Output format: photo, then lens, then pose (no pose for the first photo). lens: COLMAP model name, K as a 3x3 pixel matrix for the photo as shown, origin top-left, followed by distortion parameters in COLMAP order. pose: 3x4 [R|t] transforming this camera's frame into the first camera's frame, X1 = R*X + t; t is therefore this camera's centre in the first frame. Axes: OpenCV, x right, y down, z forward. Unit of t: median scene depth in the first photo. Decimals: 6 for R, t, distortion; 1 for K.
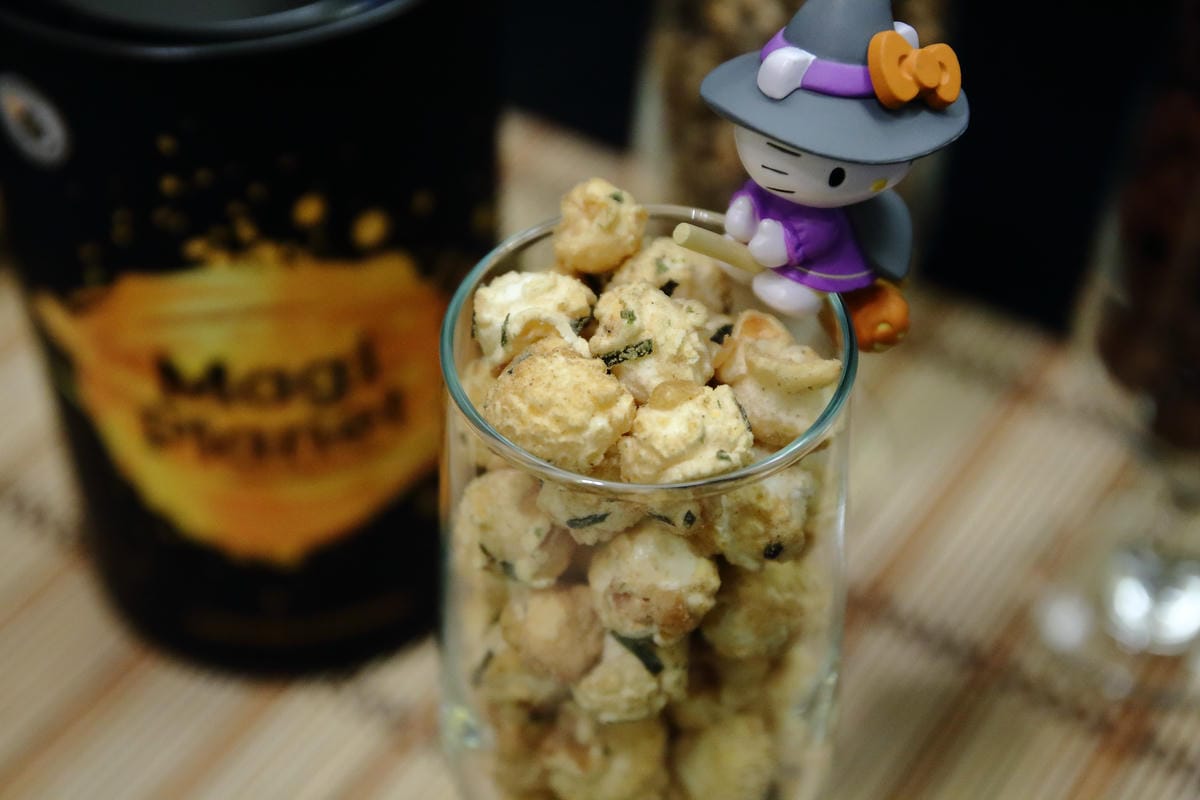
lens RADIAL K [[2040.9, 0, 600.0], [0, 2040.9, 400.0], [0, 0, 1]] dist [0.042233, 0.116766]
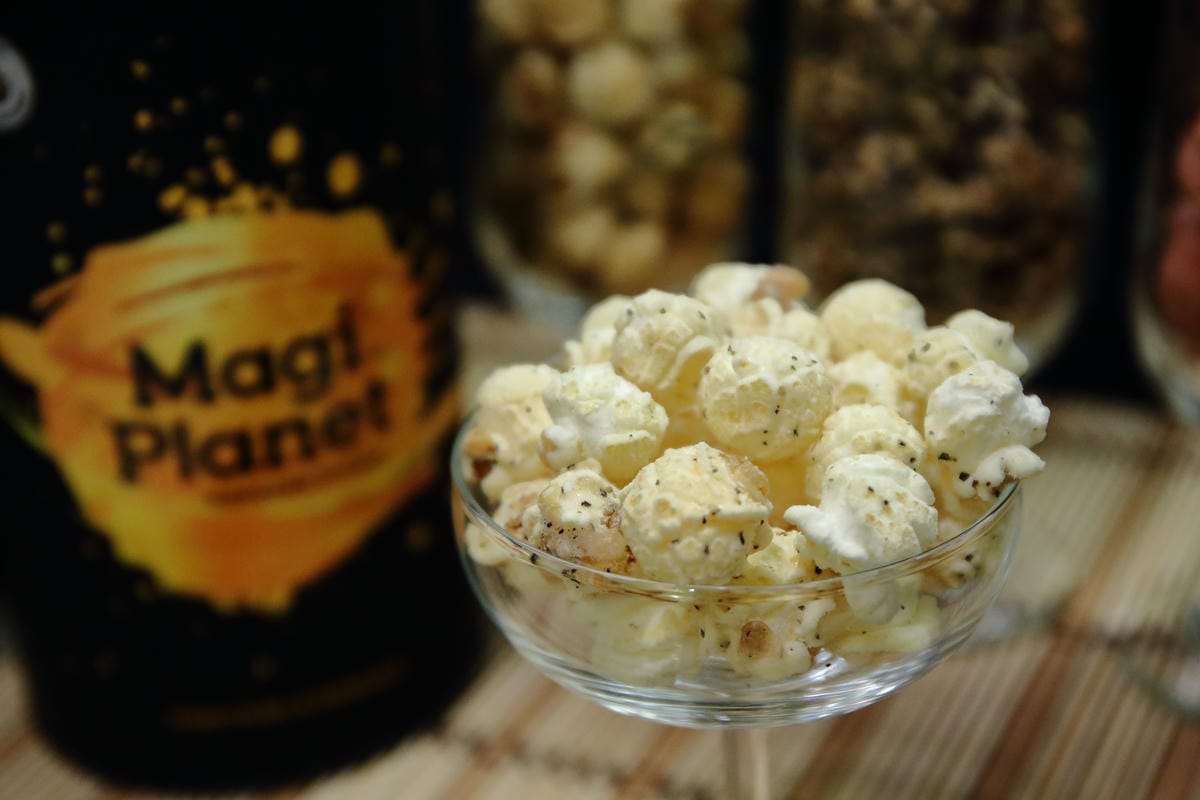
lens RADIAL K [[2040.9, 0, 600.0], [0, 2040.9, 400.0], [0, 0, 1]] dist [0.042233, 0.116766]
pose [[0.979367, -0.138675, 0.147002, -0.146799], [0.176598, 0.940925, -0.288916, 0.313698], [-0.098252, 0.308915, 0.946001, 0.089116]]
